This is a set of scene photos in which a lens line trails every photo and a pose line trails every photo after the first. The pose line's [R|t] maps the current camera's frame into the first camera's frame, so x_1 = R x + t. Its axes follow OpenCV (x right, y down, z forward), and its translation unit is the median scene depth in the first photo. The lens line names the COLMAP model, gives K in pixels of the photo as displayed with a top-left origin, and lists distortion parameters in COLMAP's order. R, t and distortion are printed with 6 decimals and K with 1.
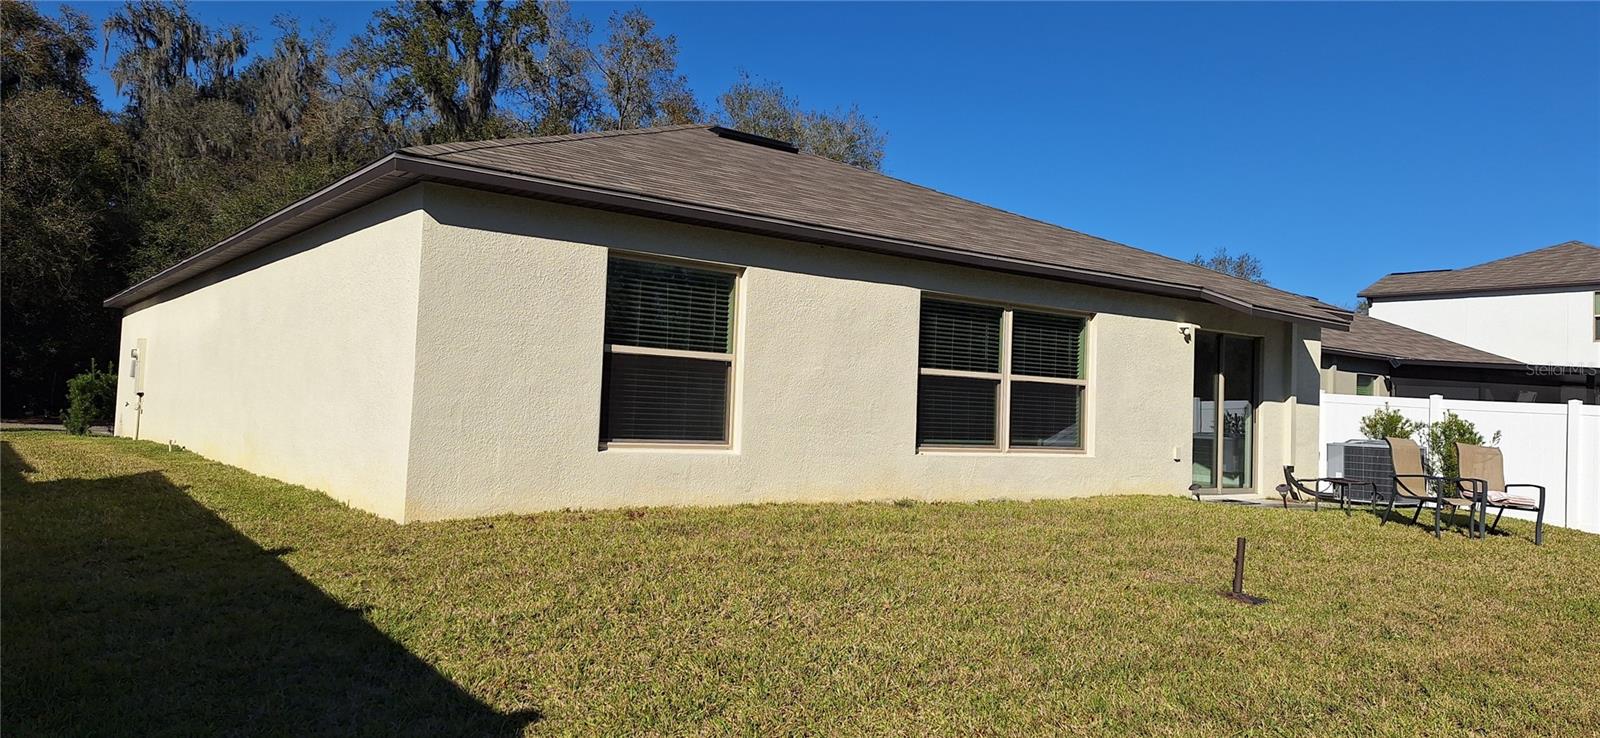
lens RADIAL K [[1098.7, 0, 799.3], [0, 1098.7, 368.0], [0, 0, 1]] dist [0.075893, -0.028367]
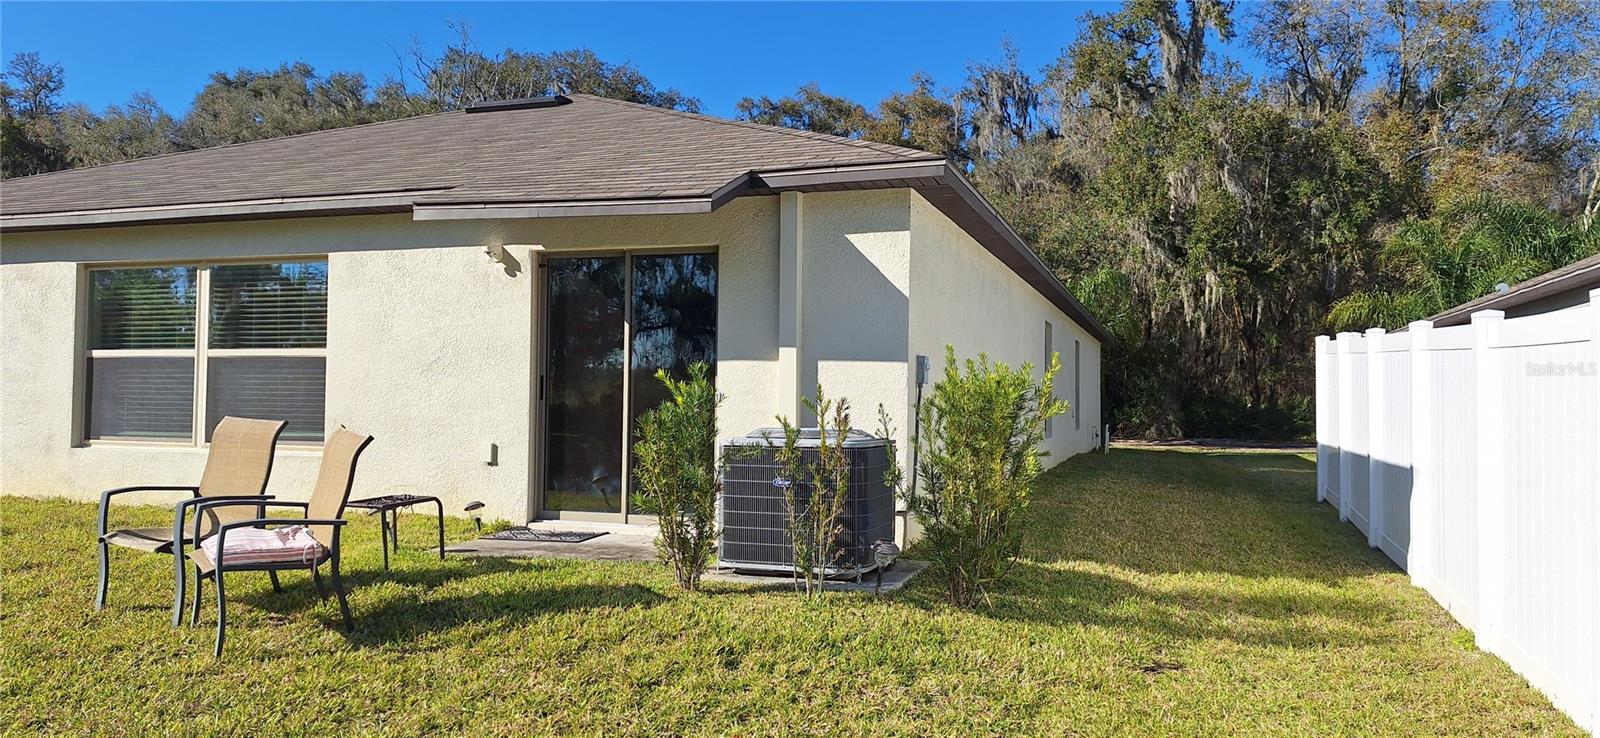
lens RADIAL K [[1098.7, 0, 802.2], [0, 1098.7, 367.8], [0, 0, 1]] dist [0.075893, -0.028367]
pose [[0.574219, -0.061261, -0.816407, 1.085272], [0.046234, 0.998032, -0.042371, 0.072132], [0.817395, -0.013416, 0.575921, 0.889066]]
